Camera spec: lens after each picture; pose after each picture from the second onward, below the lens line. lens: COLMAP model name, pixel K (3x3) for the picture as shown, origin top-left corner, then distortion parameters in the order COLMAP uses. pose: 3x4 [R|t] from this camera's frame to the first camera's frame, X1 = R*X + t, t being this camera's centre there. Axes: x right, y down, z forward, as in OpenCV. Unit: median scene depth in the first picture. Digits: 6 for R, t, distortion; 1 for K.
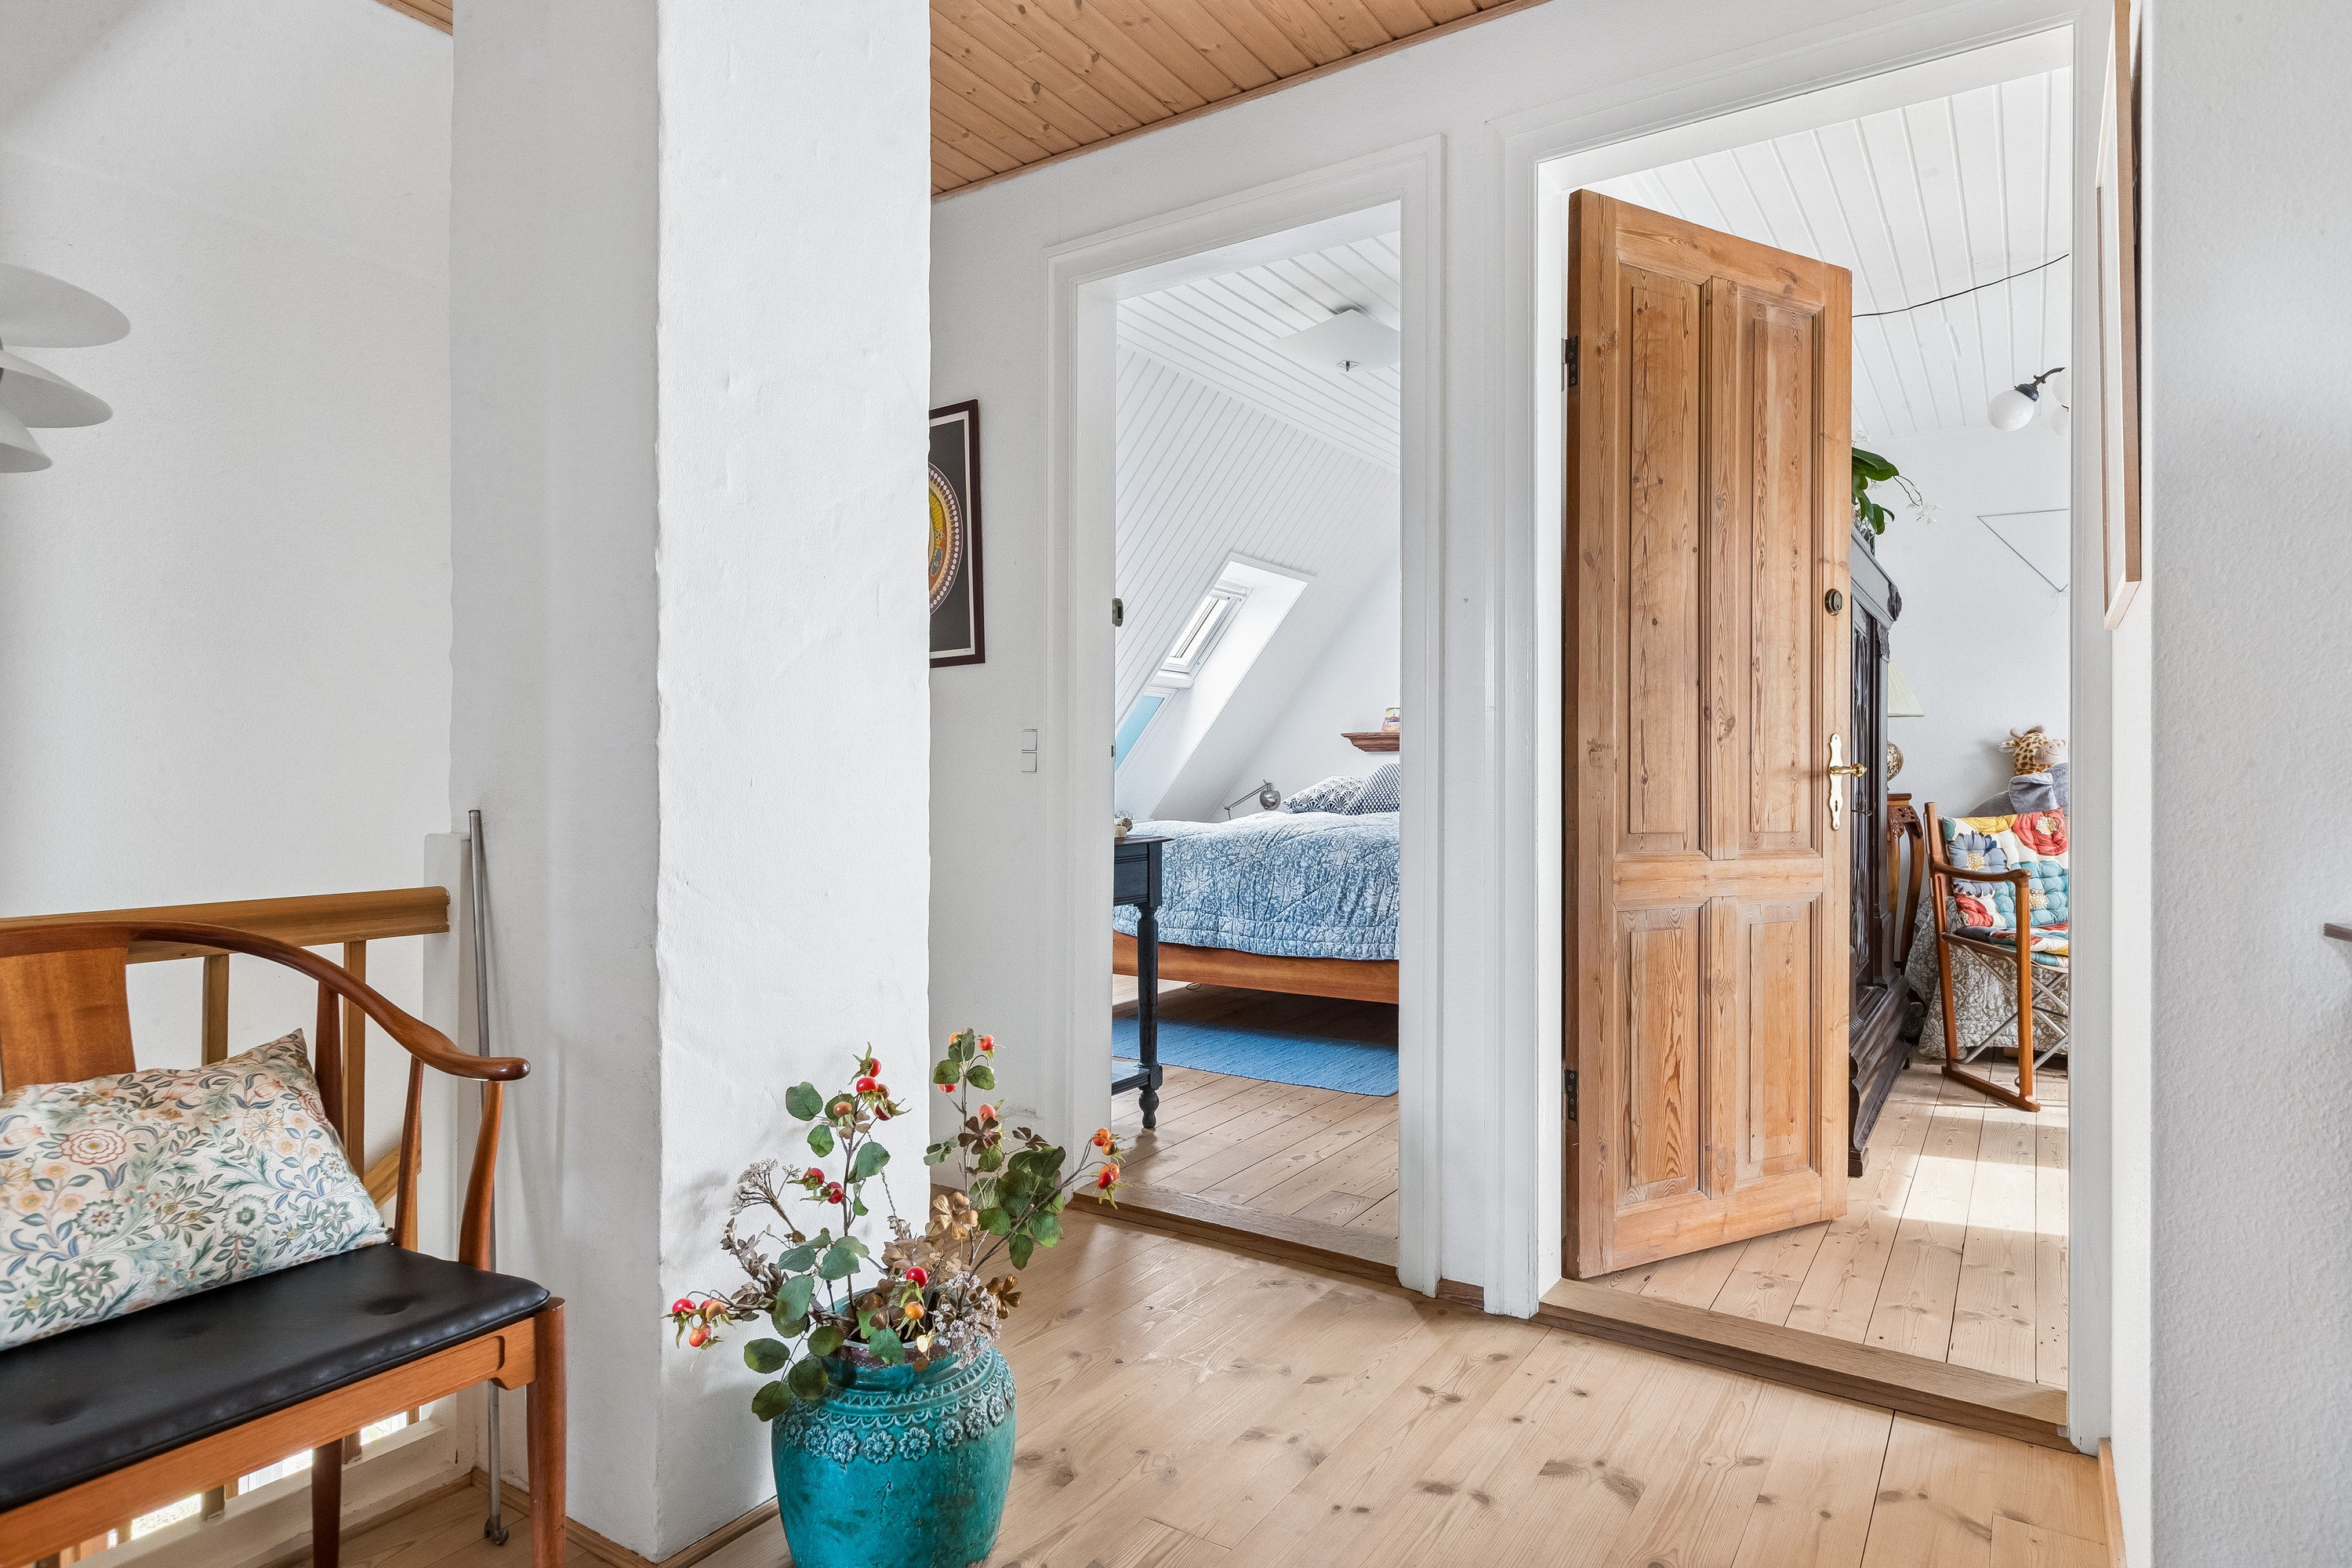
lens RADIAL K [[1314.2, 0, 1183.1], [0, 1314.2, 775.7], [0, 0, 1]] dist [0.005456, -0.000440]
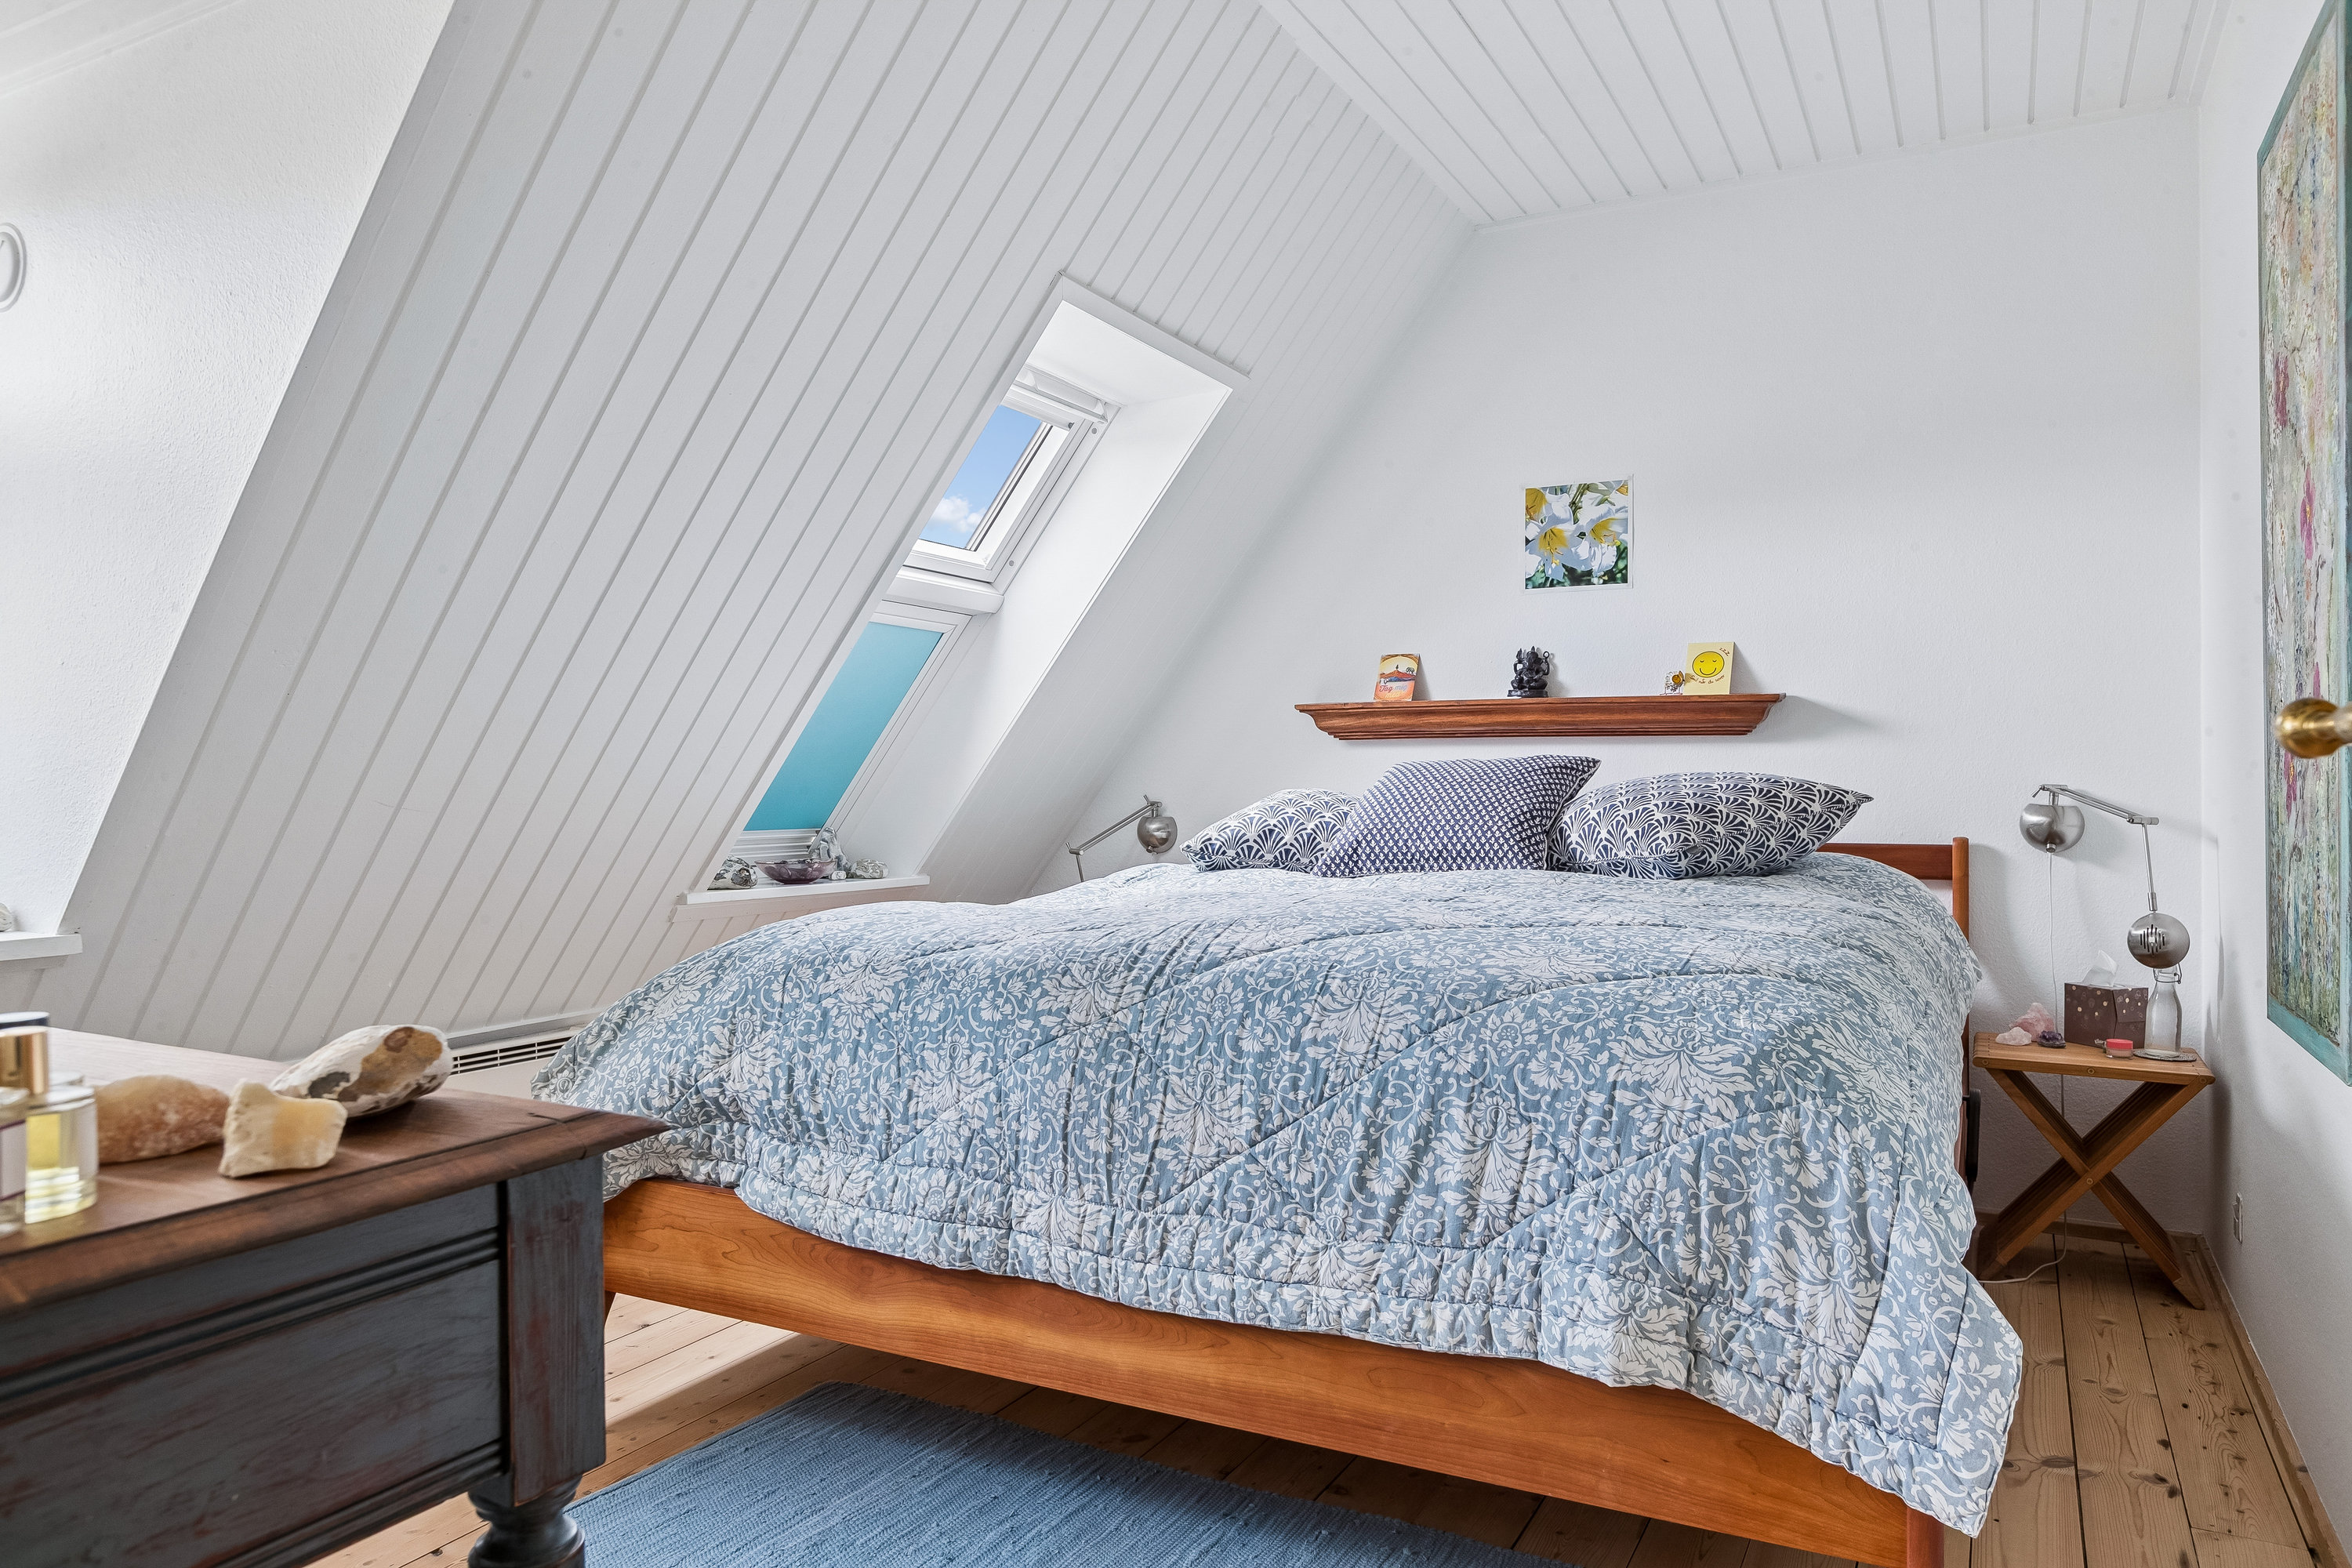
lens RADIAL K [[1498.1, 0, 1175.9], [0, 1498.1, 784.2], [0, 0, 1]] dist [0.005662, -0.000510]
pose [[0.997035, -0.005615, 0.076744, 0.040846], [0.005586, 0.999984, 0.000586, -0.002666], [-0.076746, -0.000155, 0.997051, 0.590844]]
